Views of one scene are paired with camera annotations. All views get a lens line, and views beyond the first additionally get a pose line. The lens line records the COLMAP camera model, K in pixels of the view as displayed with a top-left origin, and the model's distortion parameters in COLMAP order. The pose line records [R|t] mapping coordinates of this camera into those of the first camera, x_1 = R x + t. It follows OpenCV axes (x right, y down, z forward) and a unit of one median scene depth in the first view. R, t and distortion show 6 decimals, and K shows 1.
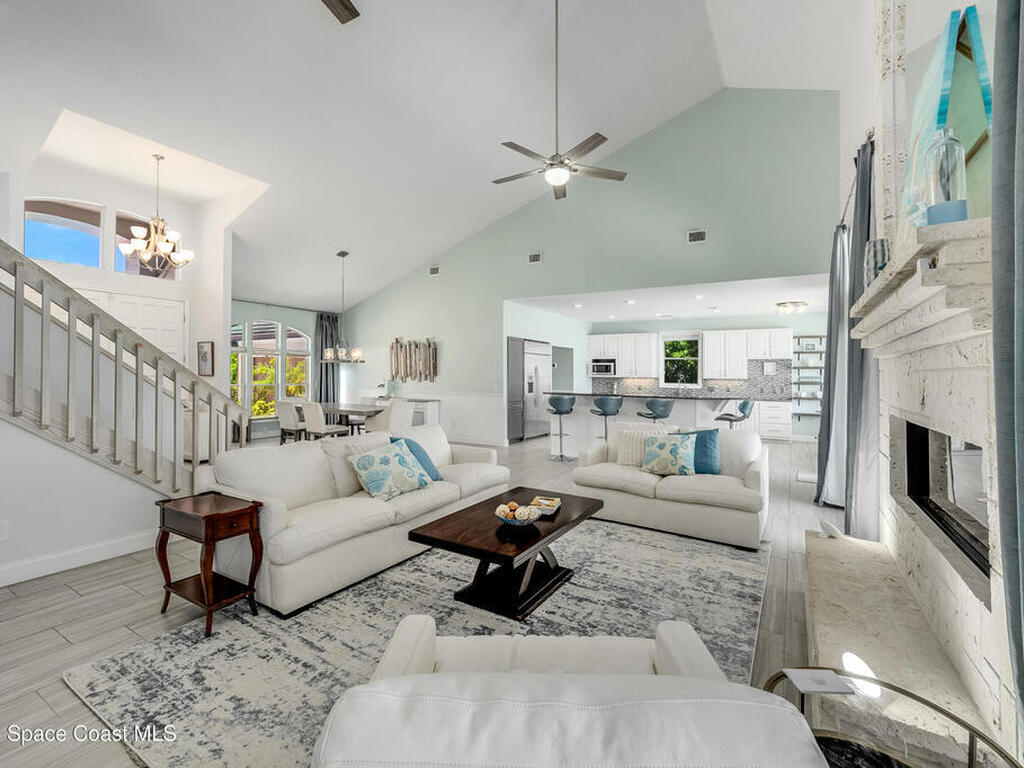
lens RADIAL K [[459.2, 0, 519.0], [0, 459.2, 379.8], [0, 0, 1]] dist [0.005859, -0.001921]
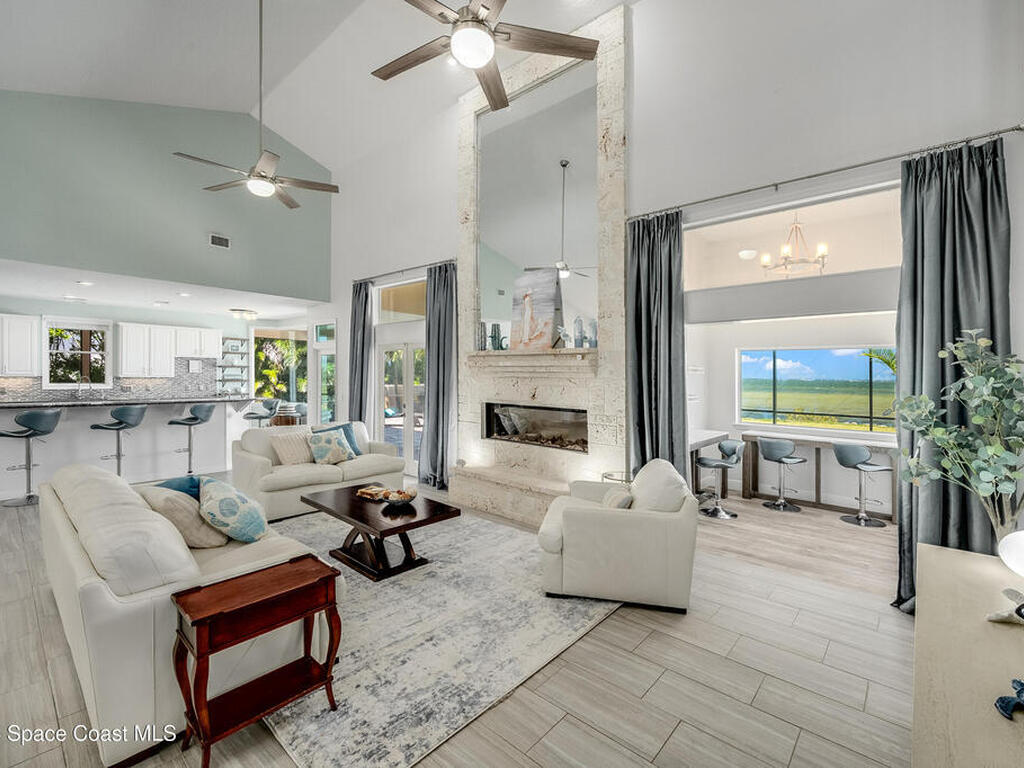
lens RADIAL K [[459.2, 0, 513.8], [0, 459.2, 373.1], [0, 0, 1]] dist [0.005859, -0.001921]
pose [[0.190320, -0.007539, 0.981693, -0.338449], [-0.001949, 0.999966, 0.008057, -0.020747], [-0.981720, -0.003447, 0.190299, 0.115403]]
